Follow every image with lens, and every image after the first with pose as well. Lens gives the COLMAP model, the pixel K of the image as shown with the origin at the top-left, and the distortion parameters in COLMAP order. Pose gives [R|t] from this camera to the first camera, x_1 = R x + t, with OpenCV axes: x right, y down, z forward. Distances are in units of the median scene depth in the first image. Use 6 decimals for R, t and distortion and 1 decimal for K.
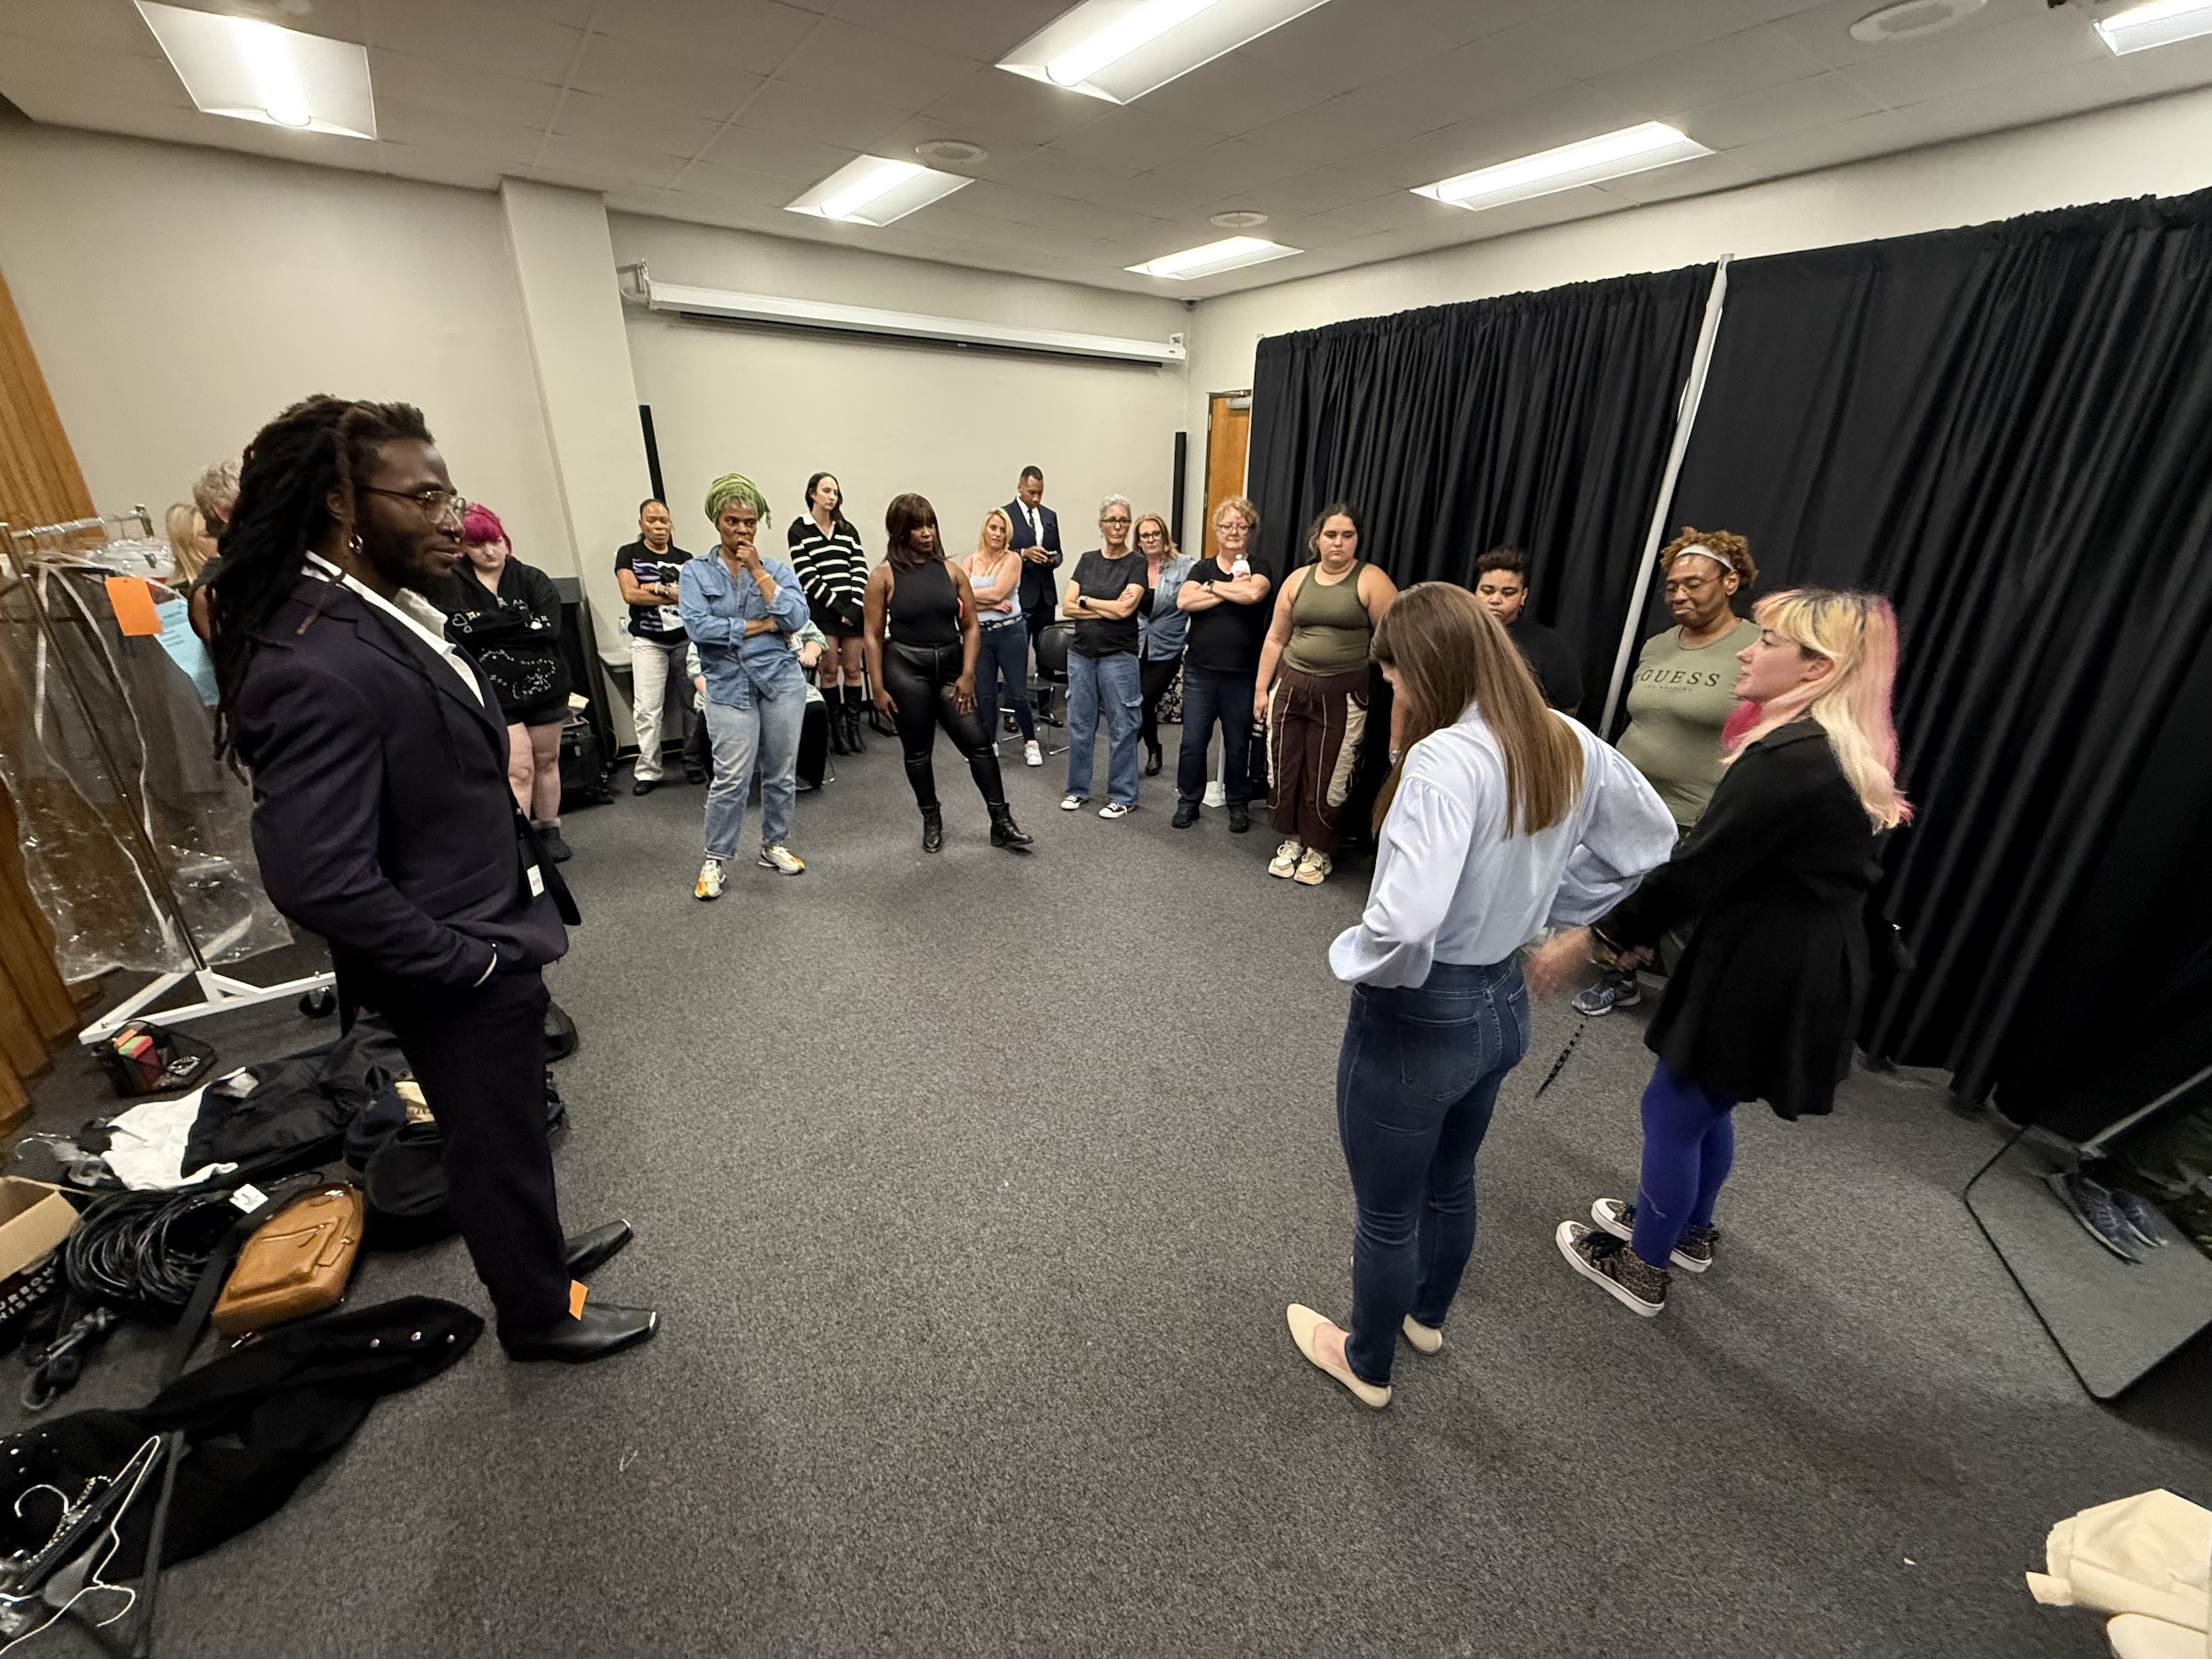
lens RADIAL K [[886.7, 0, 1106.0], [0, 886.7, 829.5], [0, 0, 1]] dist [0.001074, 0.000518]
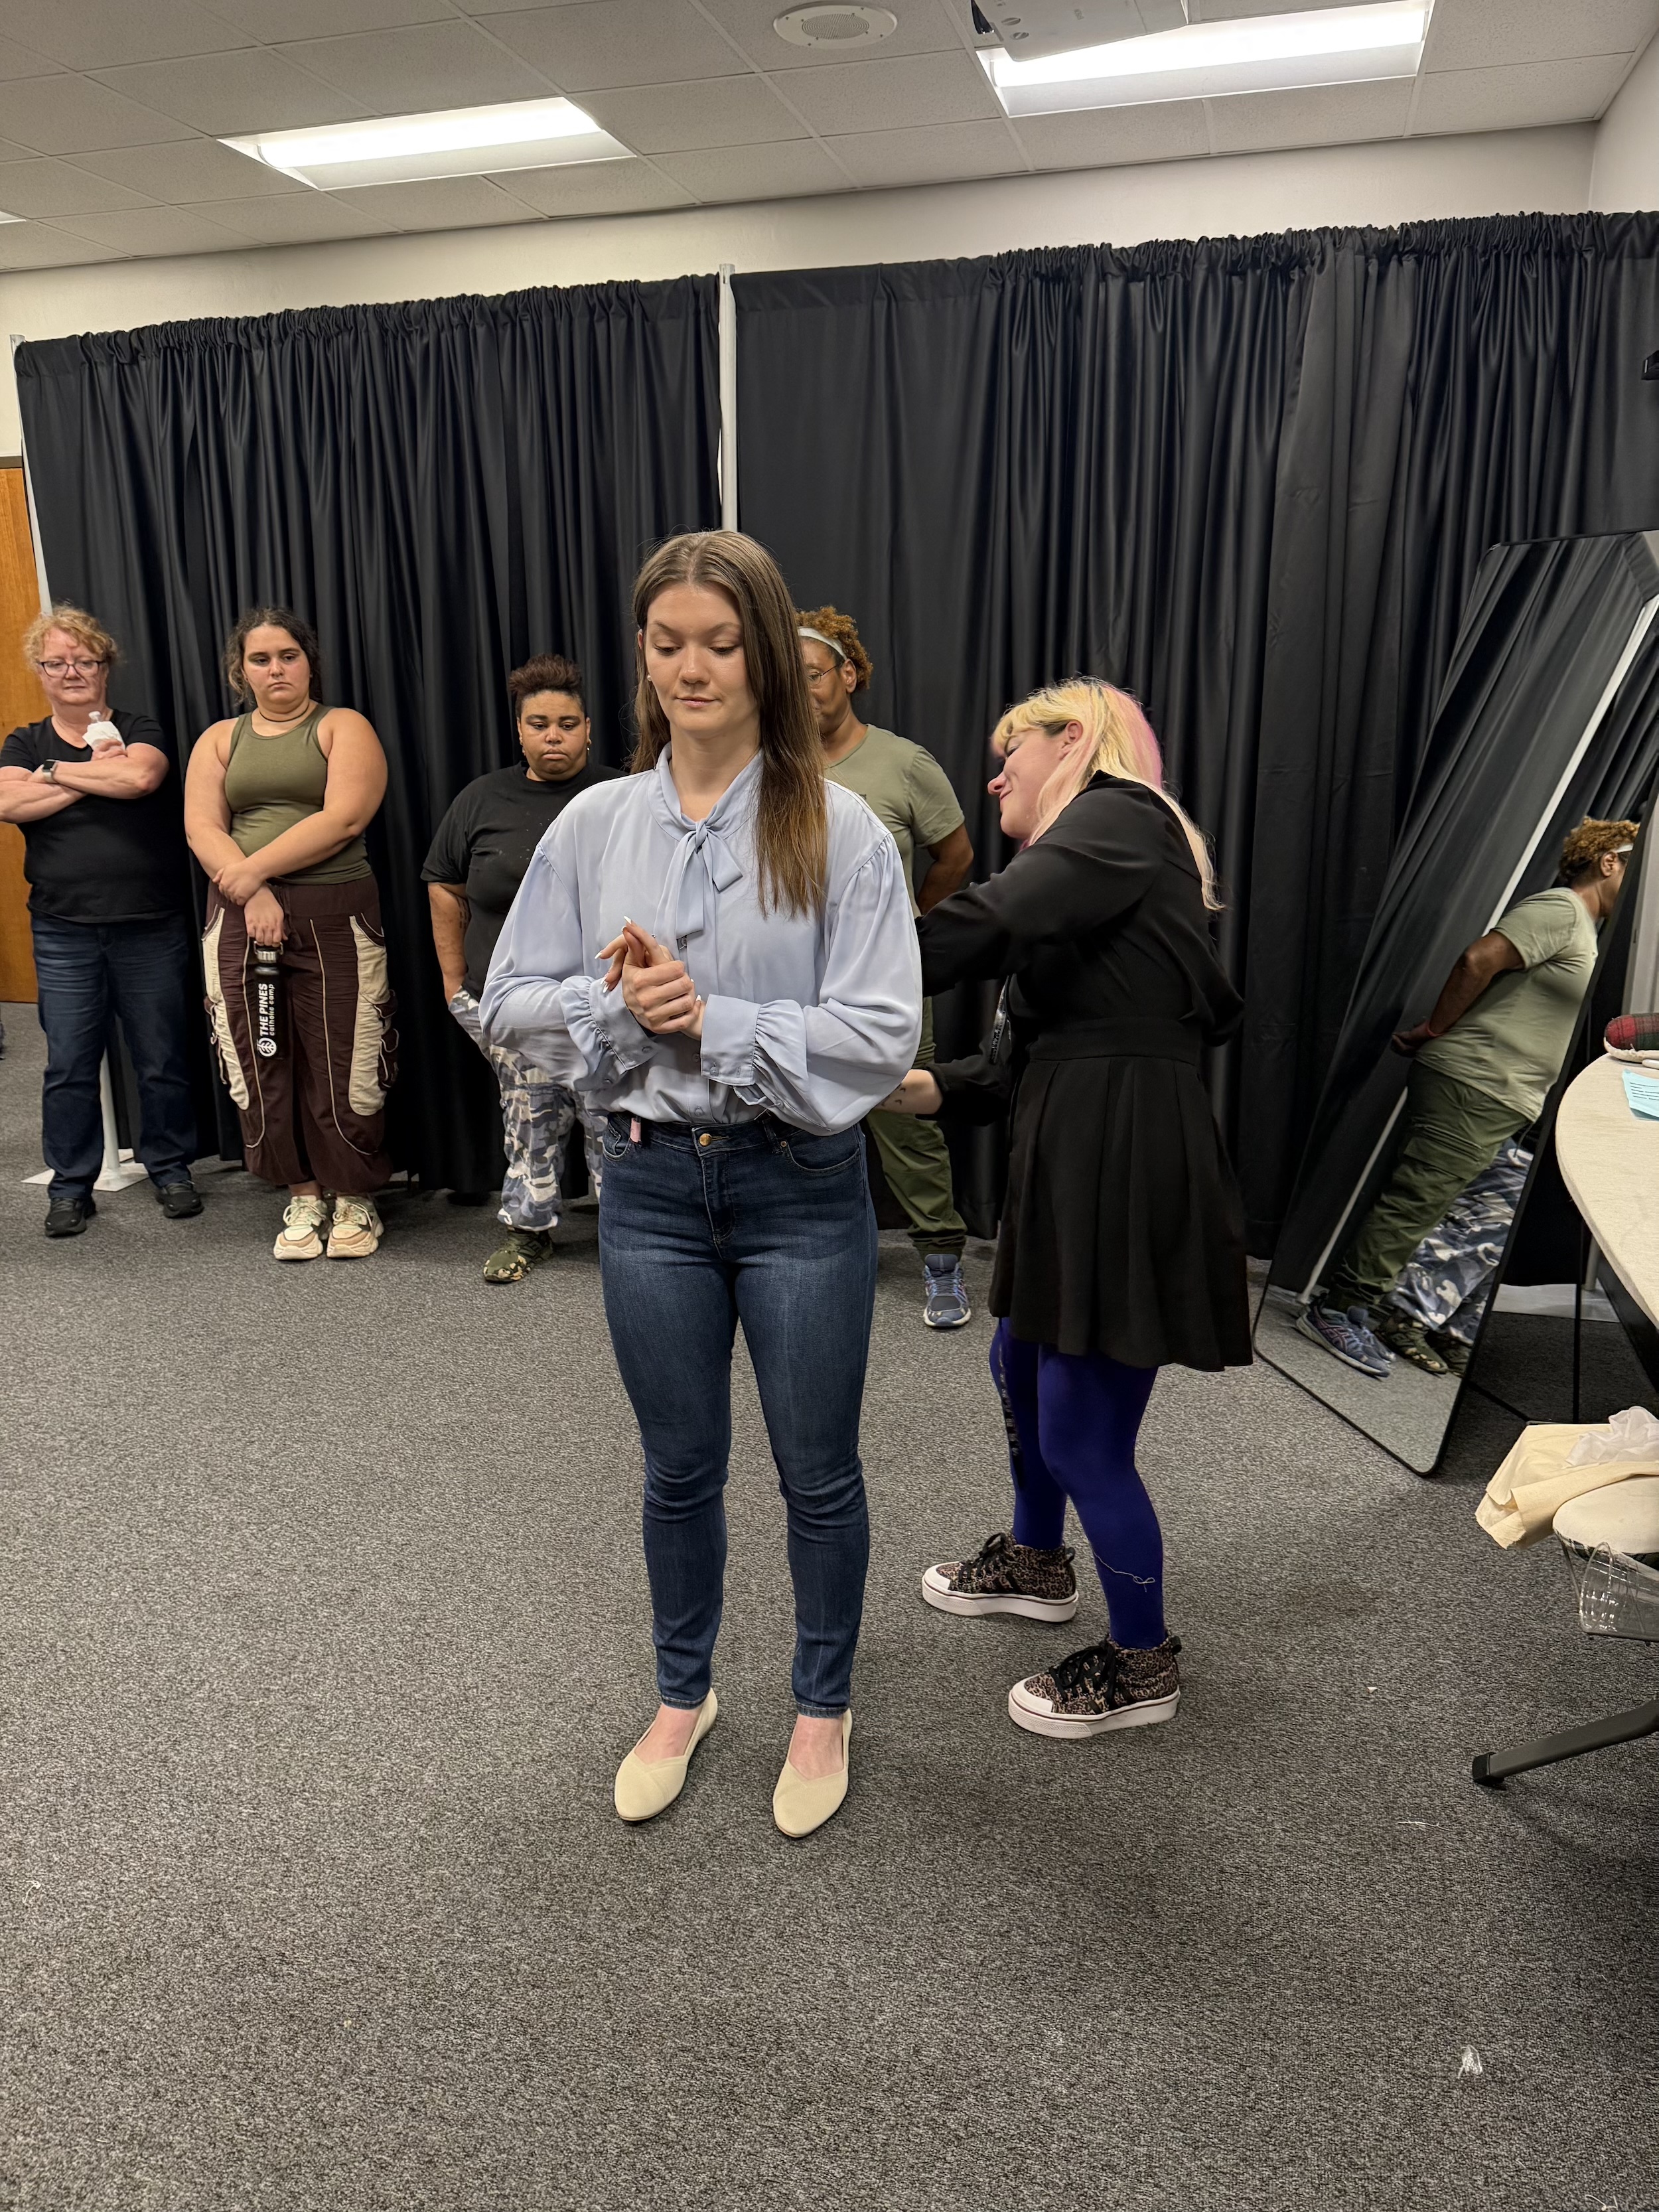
lens RADIAL K [[1568.1, 0, 829.5], [0, 1568.1, 1106.0], [0, 0, 1]] dist [0.054251, -0.072873]
pose [[0.778111, -0.192435, 0.597923, -0.142723], [0.256678, 0.966222, -0.023062, 0.080229], [-0.573288, 0.171418, 0.801222, -0.011869]]
